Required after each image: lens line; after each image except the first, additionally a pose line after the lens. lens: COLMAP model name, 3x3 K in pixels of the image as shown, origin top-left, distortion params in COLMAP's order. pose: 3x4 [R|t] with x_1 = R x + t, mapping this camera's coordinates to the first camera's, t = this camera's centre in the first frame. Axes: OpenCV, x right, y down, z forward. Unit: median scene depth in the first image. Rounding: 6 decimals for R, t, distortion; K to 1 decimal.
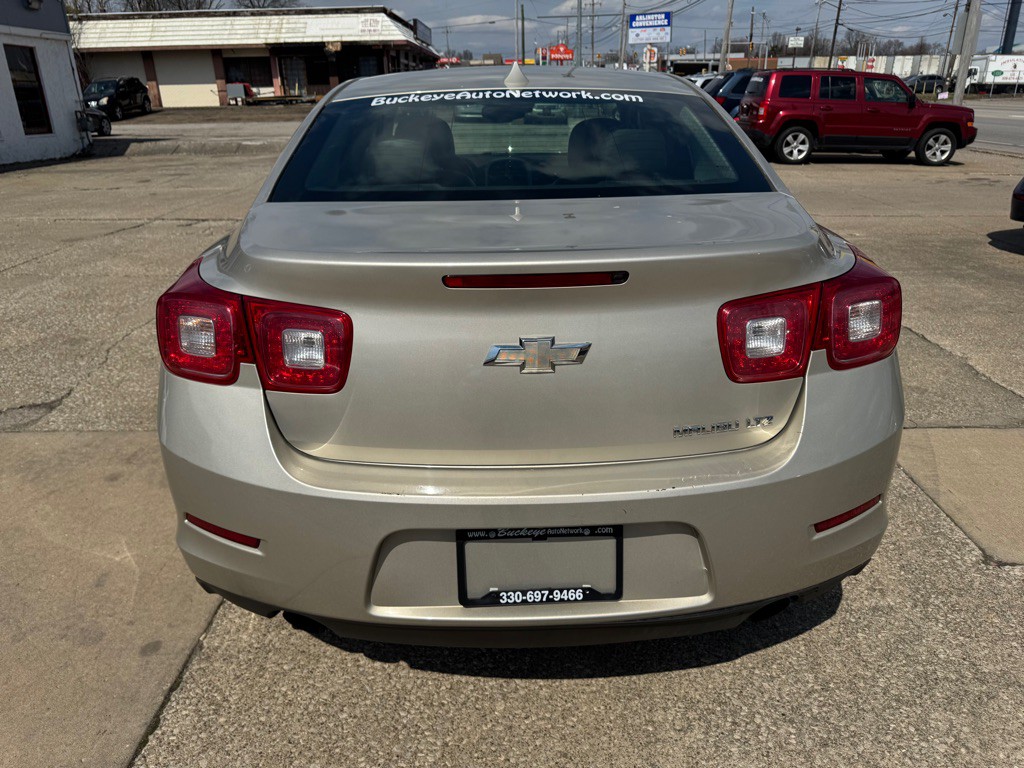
lens RADIAL K [[732.8, 0, 519.8], [0, 732.8, 385.3], [0, 0, 1]] dist [0.003404, -0.004492]
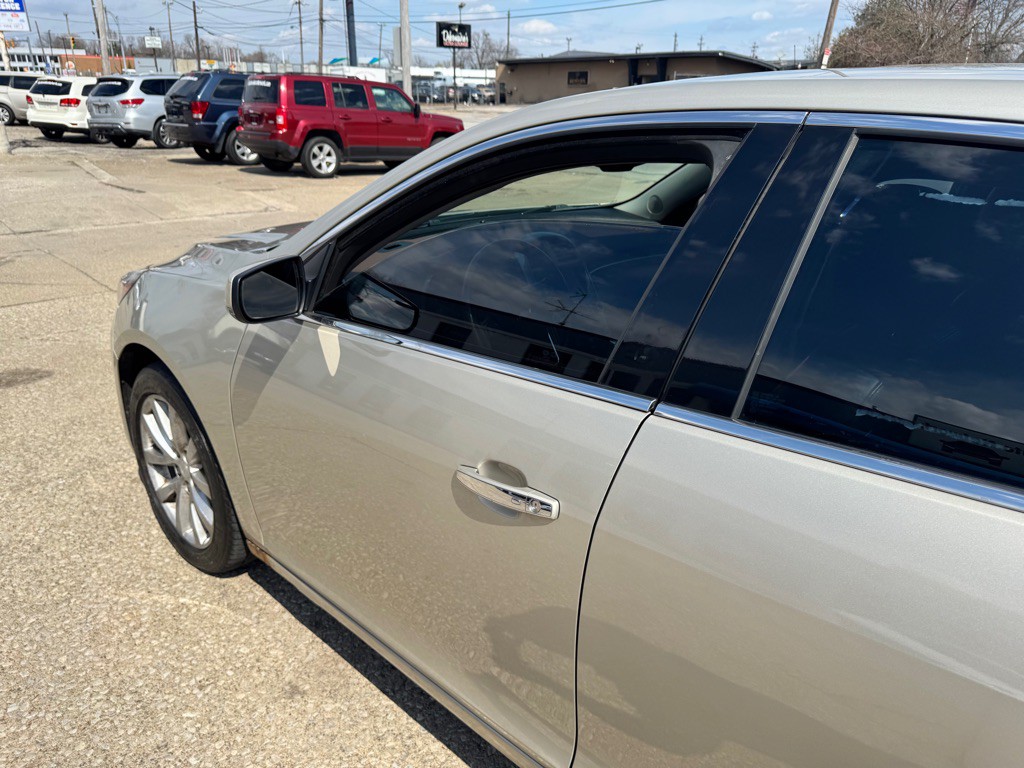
lens RADIAL K [[732.8, 0, 508.6], [0, 732.8, 380.7], [0, 0, 1]] dist [0.003404, -0.004492]
pose [[0.715914, -0.230400, 0.659078, -0.124252], [0.236568, 0.968191, 0.081491, -0.077090], [-0.656889, 0.097576, 0.747647, 0.190495]]
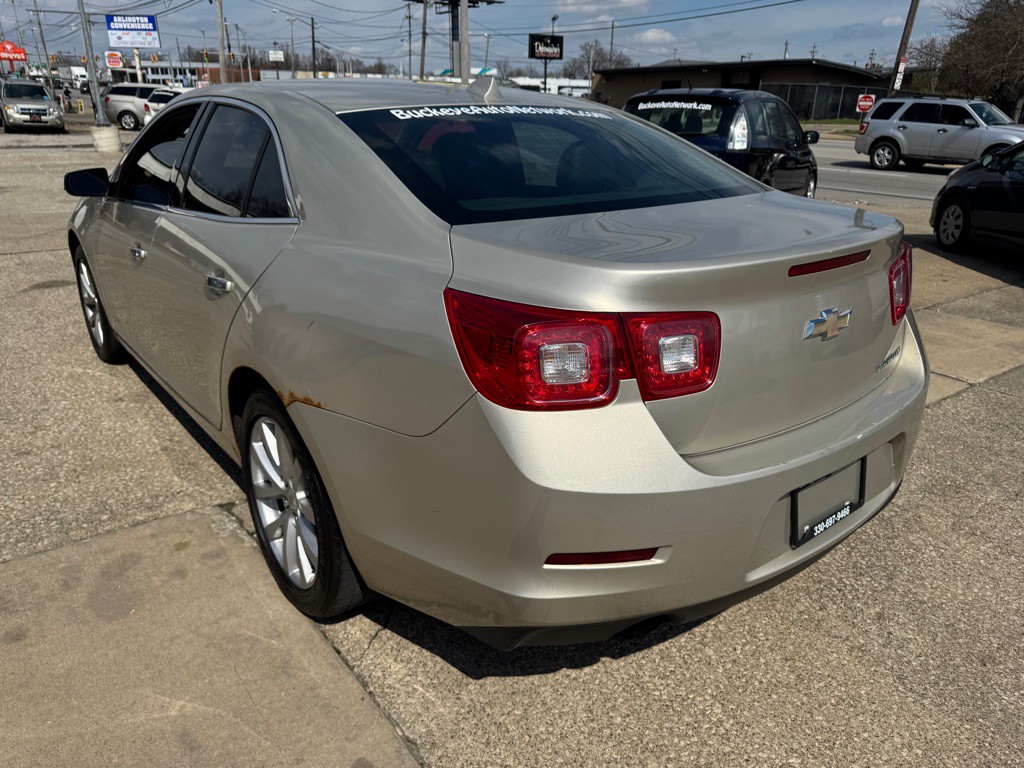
lens RADIAL K [[732.8, 0, 518.1], [0, 732.8, 381.2], [0, 0, 1]] dist [0.003404, -0.004492]
pose [[0.801809, -0.188691, 0.567008, -0.109905], [0.199332, 0.978948, 0.043901, -0.010351], [-0.563355, 0.077823, 0.822541, 0.027407]]
